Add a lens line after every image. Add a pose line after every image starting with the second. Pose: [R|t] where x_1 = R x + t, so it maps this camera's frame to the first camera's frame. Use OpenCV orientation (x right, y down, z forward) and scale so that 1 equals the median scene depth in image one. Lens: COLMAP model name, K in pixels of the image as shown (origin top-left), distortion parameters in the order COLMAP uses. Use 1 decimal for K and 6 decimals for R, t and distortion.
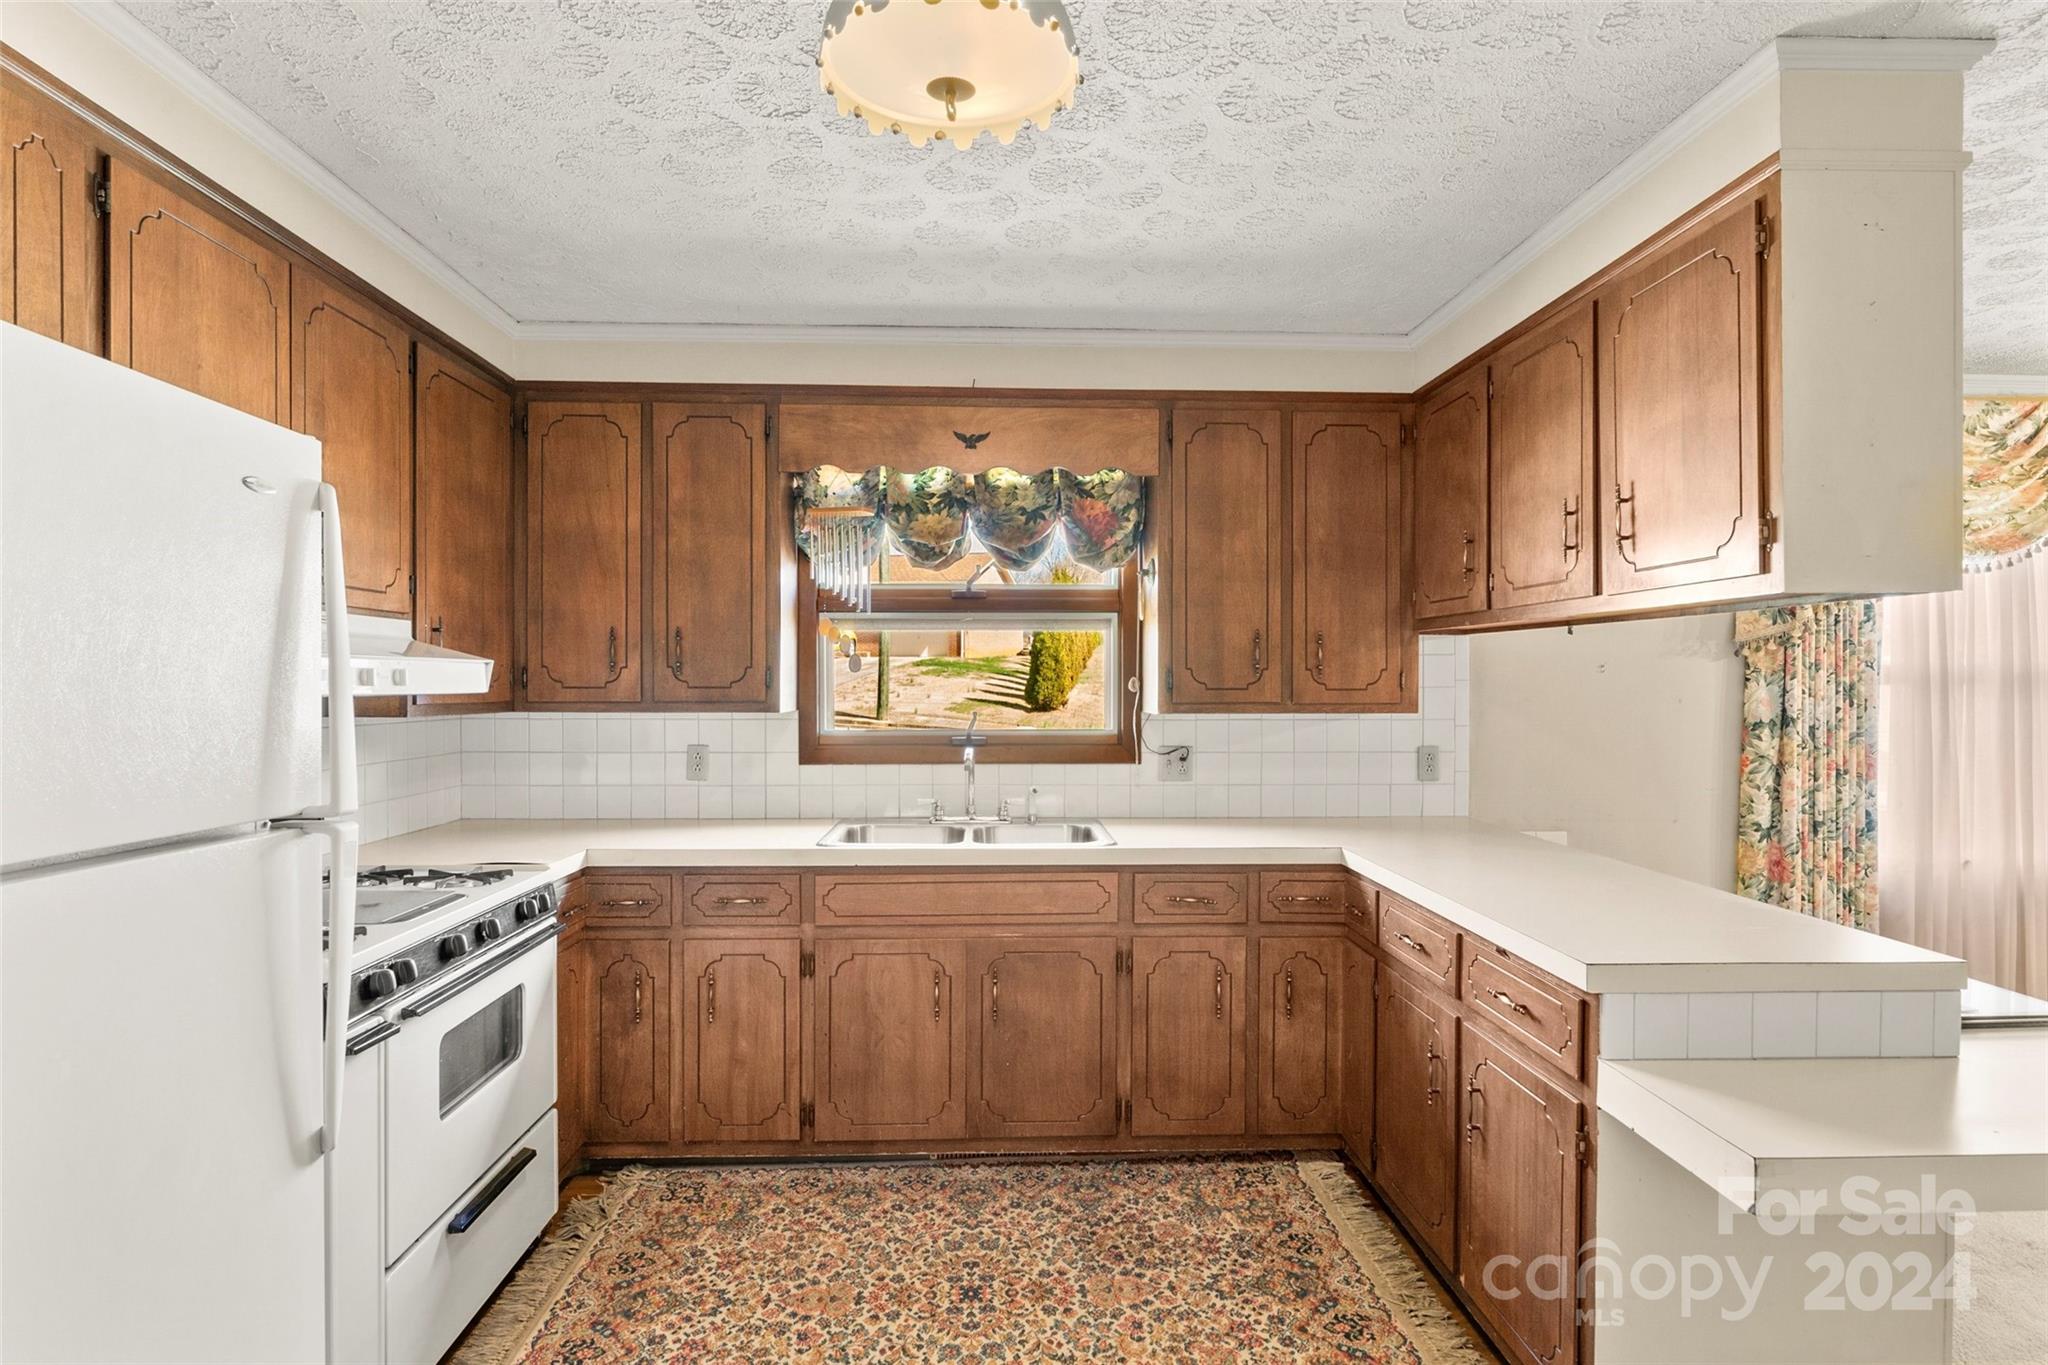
lens RADIAL K [[1088.7, 0, 1024.3], [0, 1088.7, 695.3], [0, 0, 1]] dist [-0.003457, -0.000961]
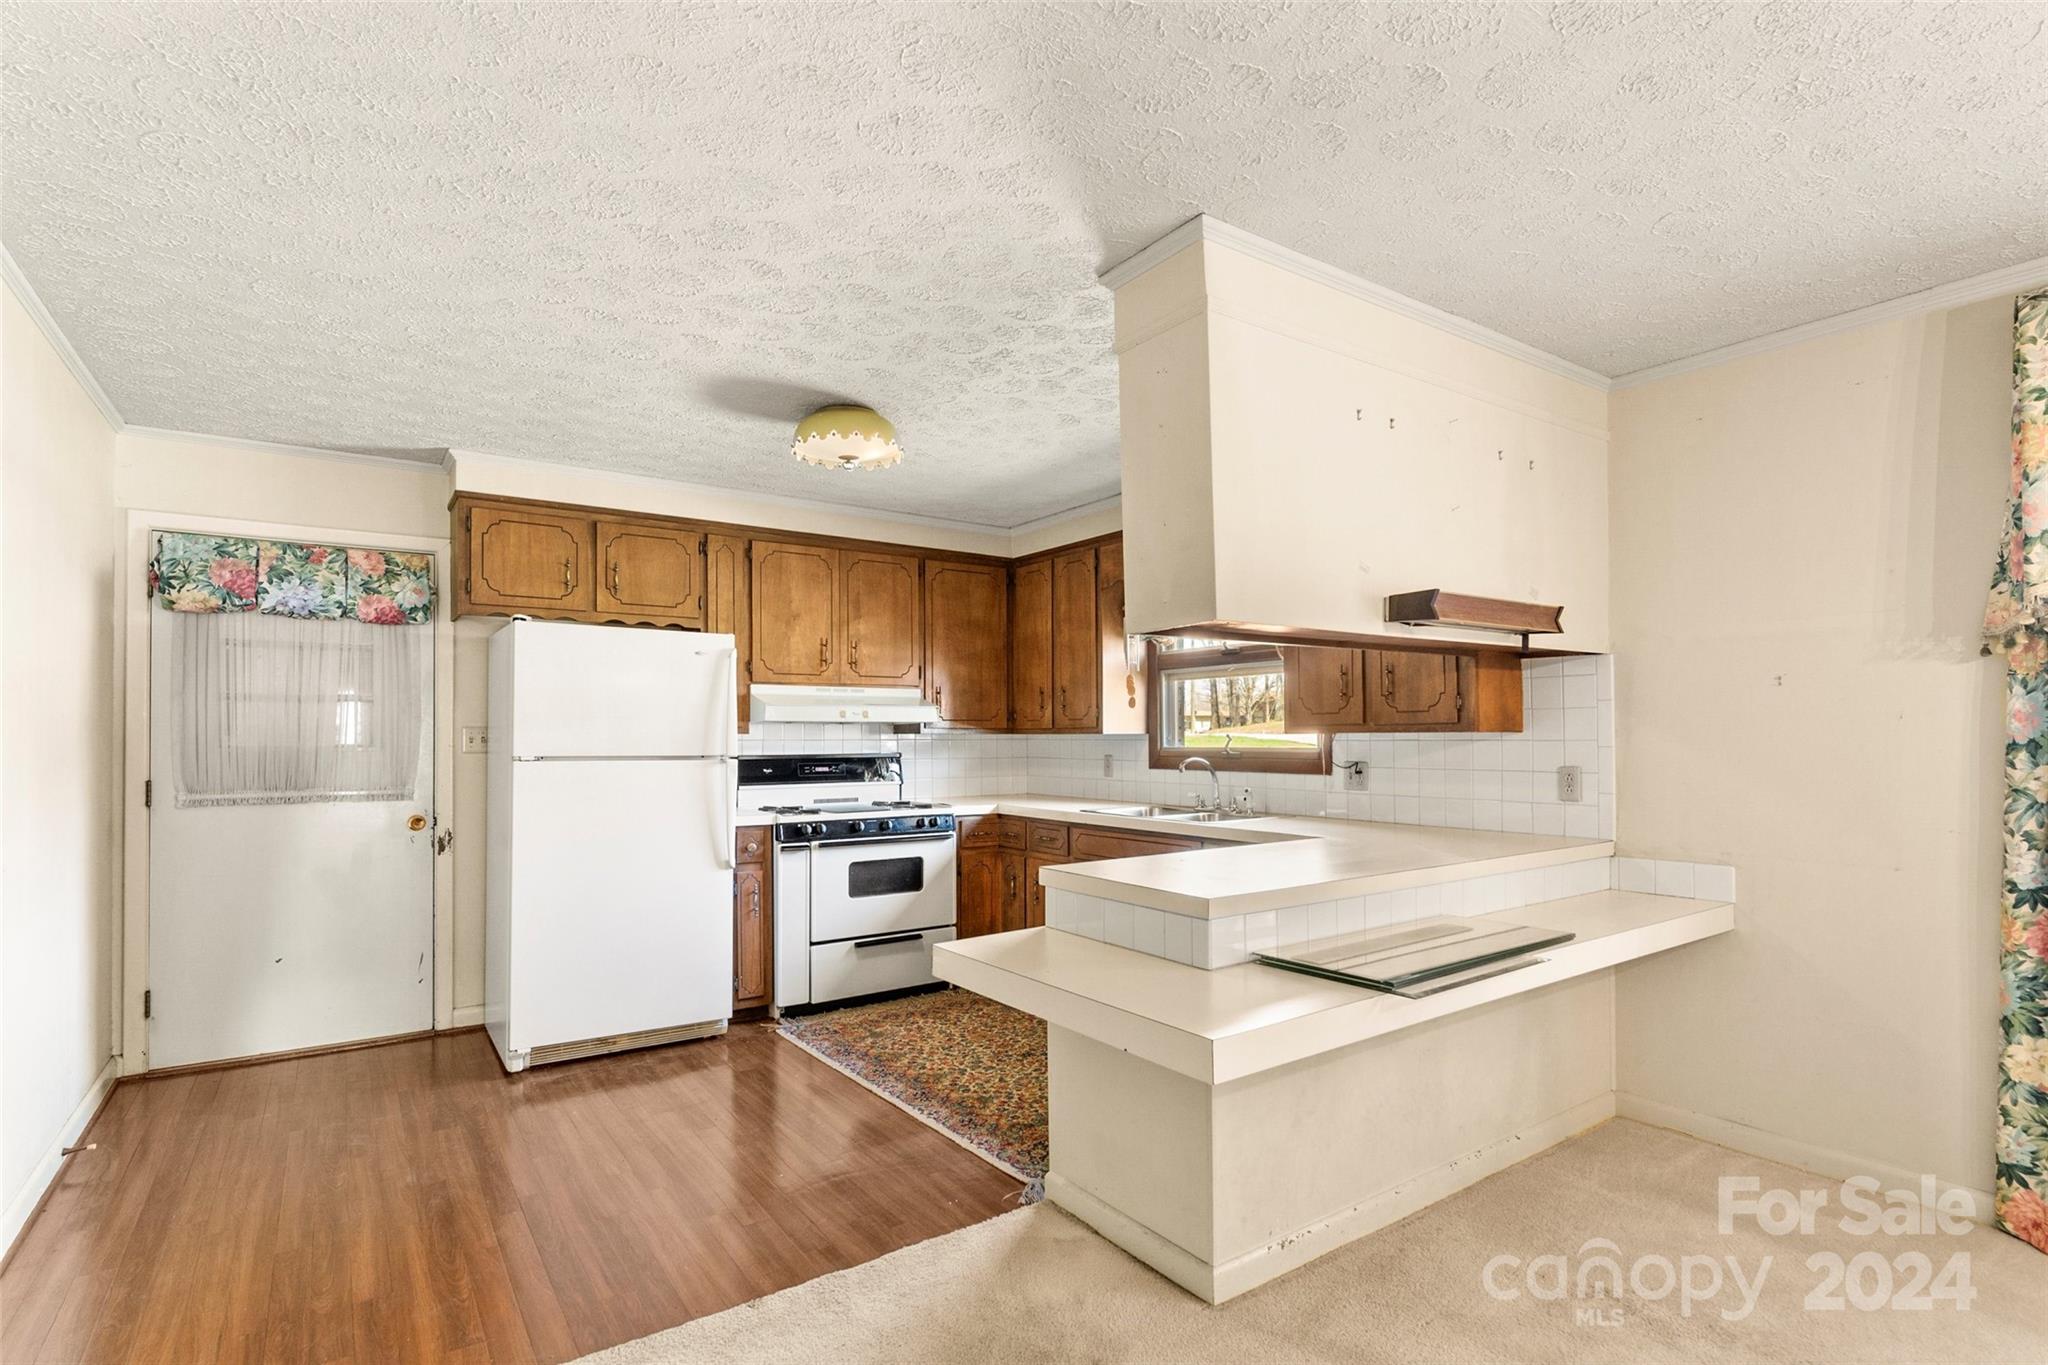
lens RADIAL K [[977.4, 0, 995.4], [0, 977.4, 733.5], [0, 0, 1]] dist [0.001212, -0.000160]
pose [[0.533865, -0.005274, -0.845553, 0.946067], [-0.003652, 0.999957, -0.008543, 0.028443], [0.845562, 0.007649, 0.533823, 0.072691]]
